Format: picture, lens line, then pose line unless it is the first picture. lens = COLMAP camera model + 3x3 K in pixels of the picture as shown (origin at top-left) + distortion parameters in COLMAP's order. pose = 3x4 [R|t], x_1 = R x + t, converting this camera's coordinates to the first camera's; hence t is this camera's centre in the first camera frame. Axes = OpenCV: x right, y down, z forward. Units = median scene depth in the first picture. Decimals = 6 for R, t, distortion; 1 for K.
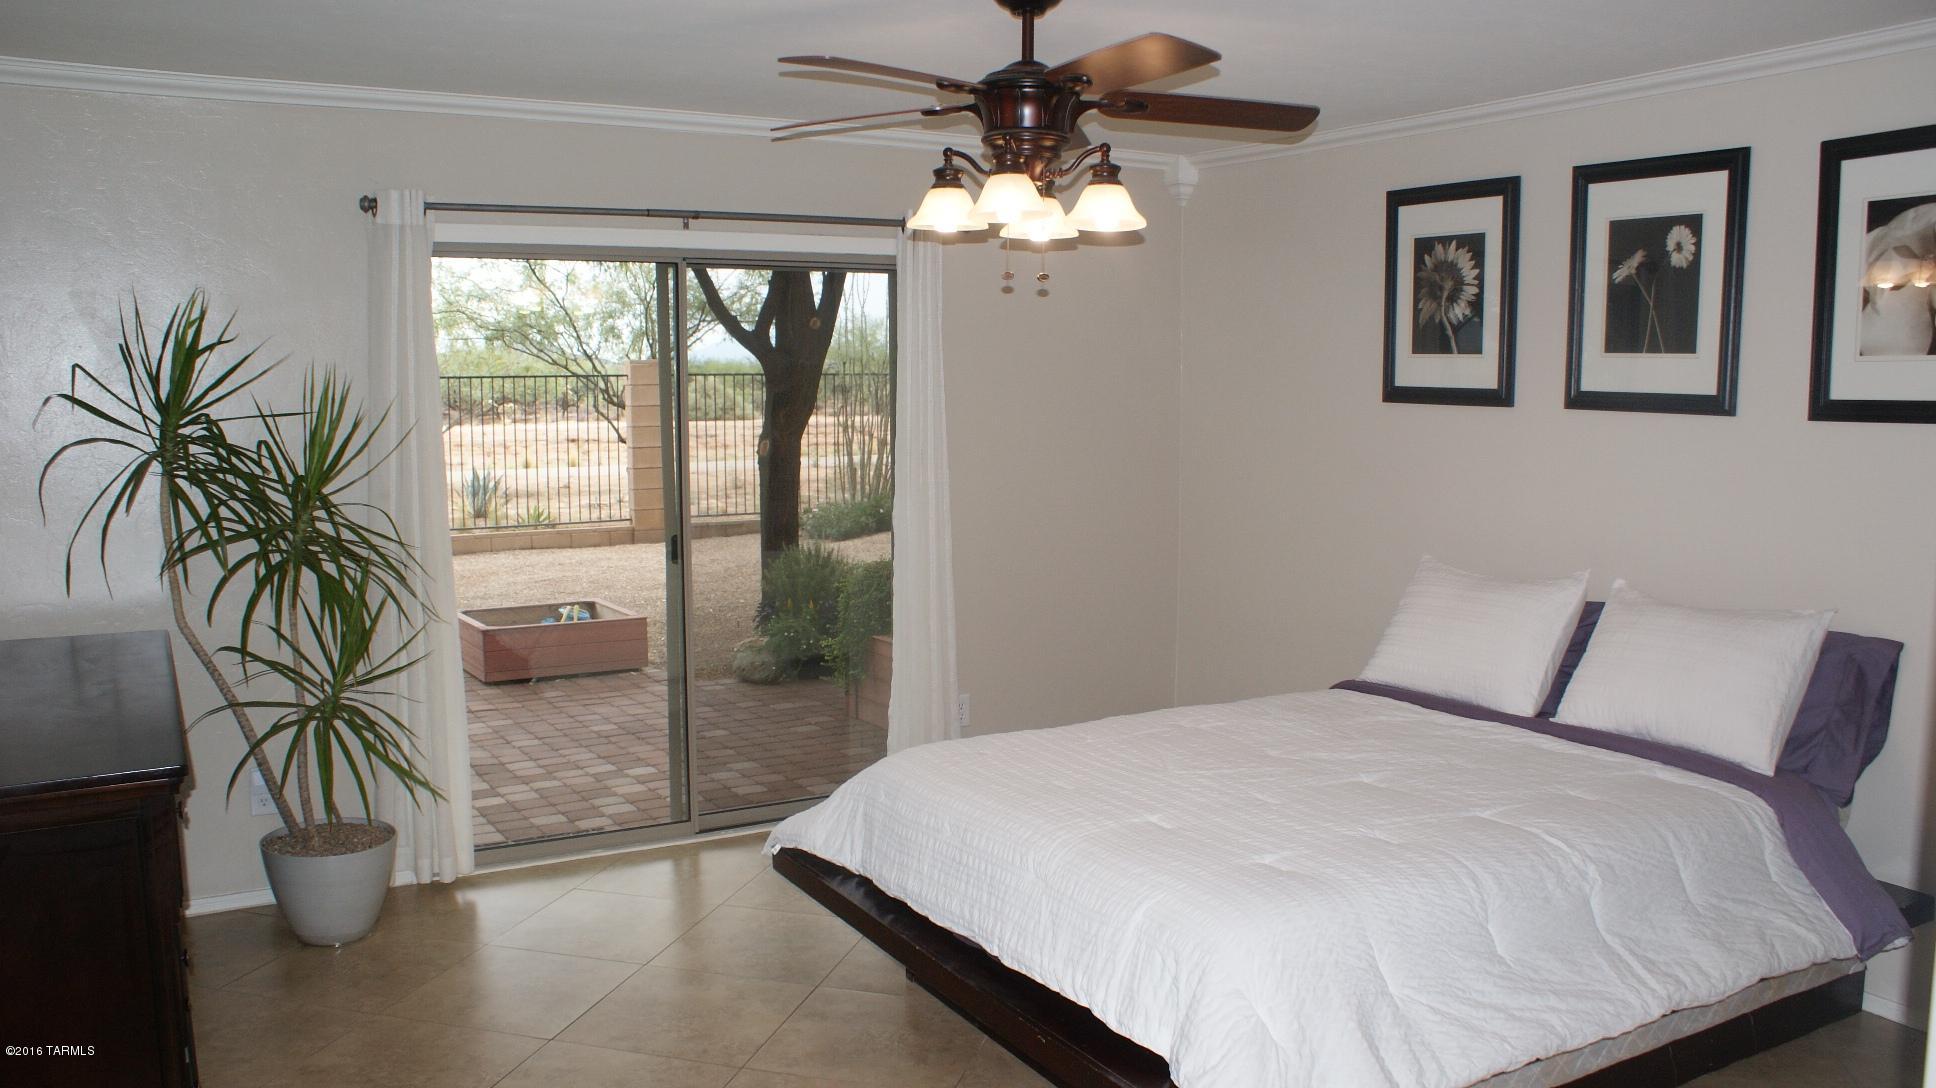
lens RADIAL K [[1523.4, 0, 964.9], [0, 1523.4, 541.7], [0, 0, 1]] dist [-0.114936, 0.012167]
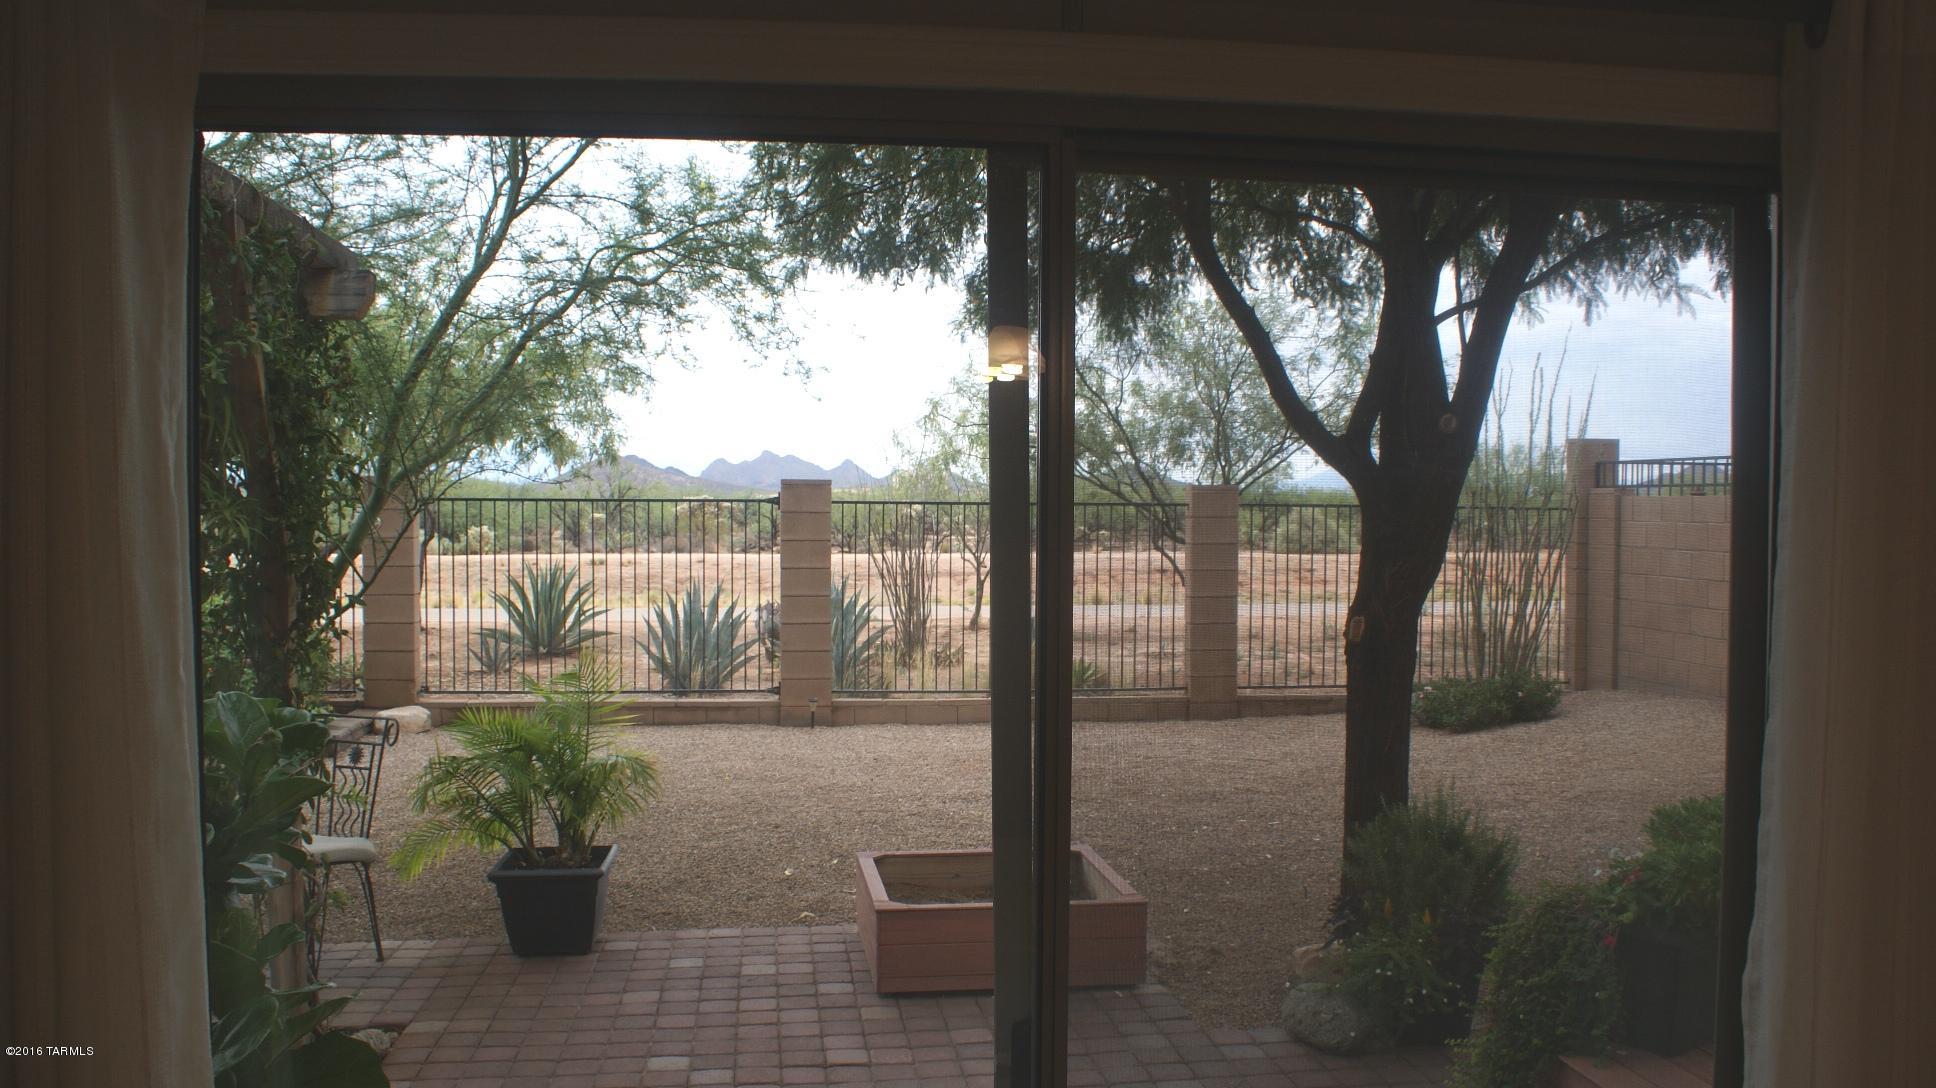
lens RADIAL K [[1523.4, 0, 977.8], [0, 1523.4, 538.6], [0, 0, 1]] dist [-0.114936, 0.012167]
pose [[0.926807, 0.020724, -0.374966, -0.026857], [-0.053284, 0.995631, -0.076676, -0.025042], [0.371738, 0.091043, 0.923862, 0.221830]]
